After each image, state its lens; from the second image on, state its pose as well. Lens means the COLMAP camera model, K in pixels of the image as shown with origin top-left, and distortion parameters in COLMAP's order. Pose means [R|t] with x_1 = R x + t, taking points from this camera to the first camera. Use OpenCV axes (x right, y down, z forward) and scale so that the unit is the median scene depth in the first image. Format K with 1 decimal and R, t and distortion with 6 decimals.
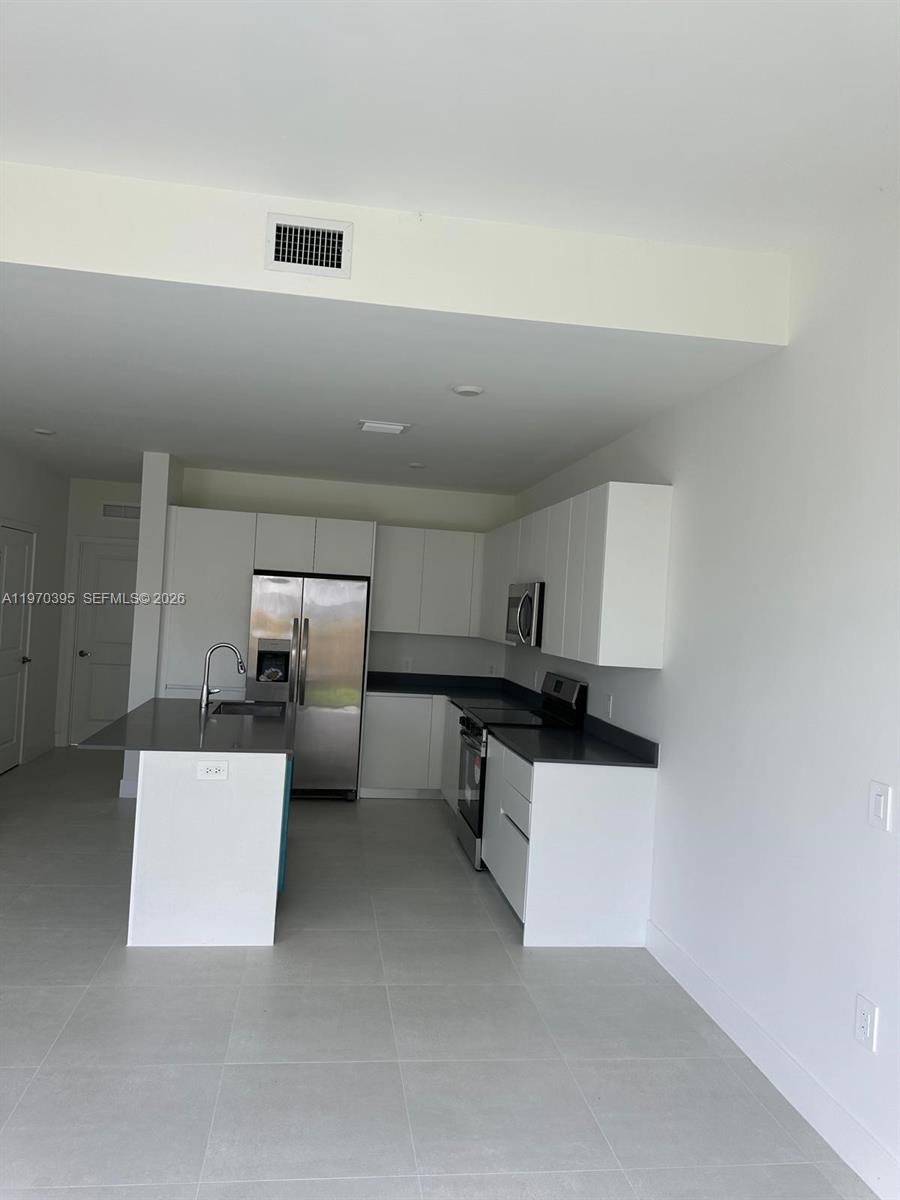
lens RADIAL K [[848.1, 0, 445.9], [0, 848.1, 608.8], [0, 0, 1]] dist [0.067330, -0.073536]
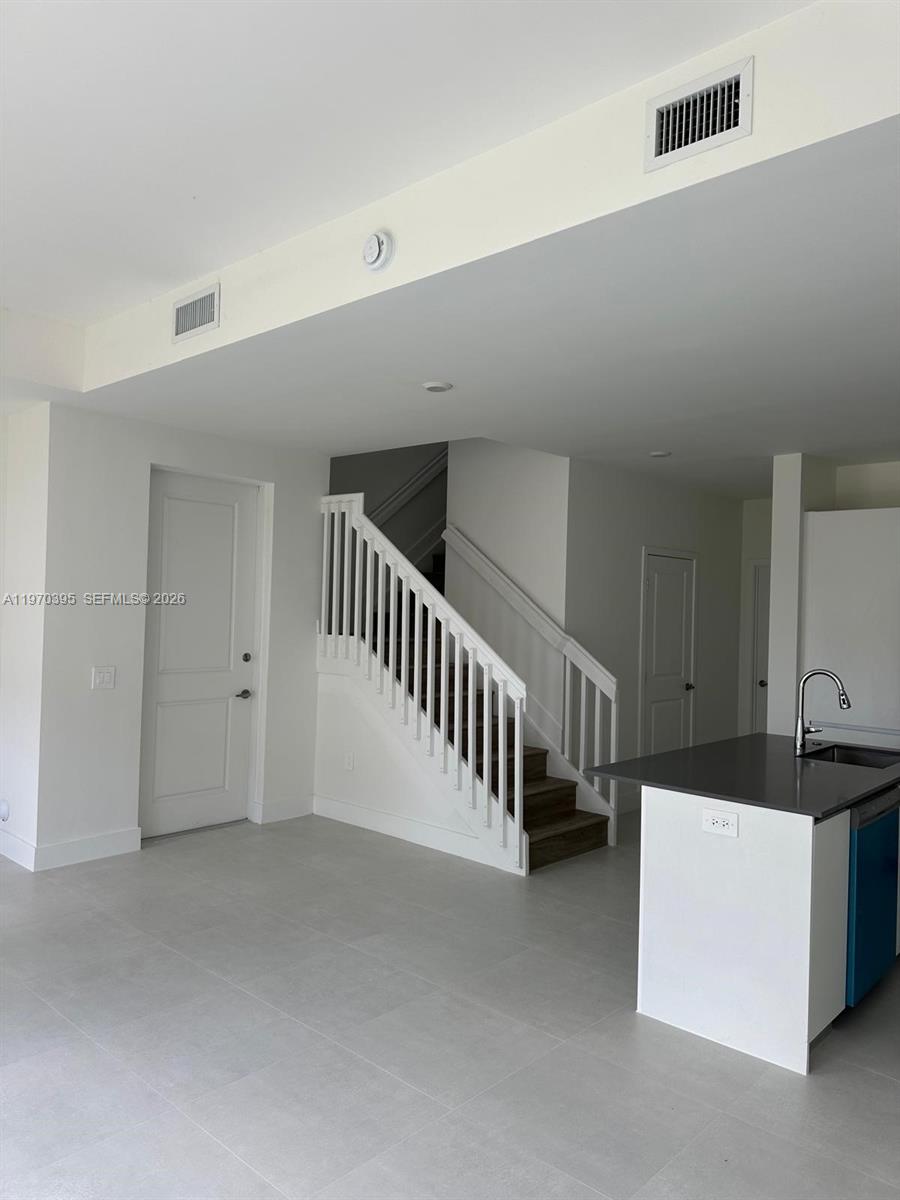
lens RADIAL K [[848.1, 0, 445.9], [0, 848.1, 608.8], [0, 0, 1]] dist [0.067330, -0.073536]
pose [[0.627436, -0.043549, -0.777450, 0.149551], [0.011215, 0.998837, -0.046899, 0.017291], [0.778588, 0.020707, 0.627194, 0.216368]]
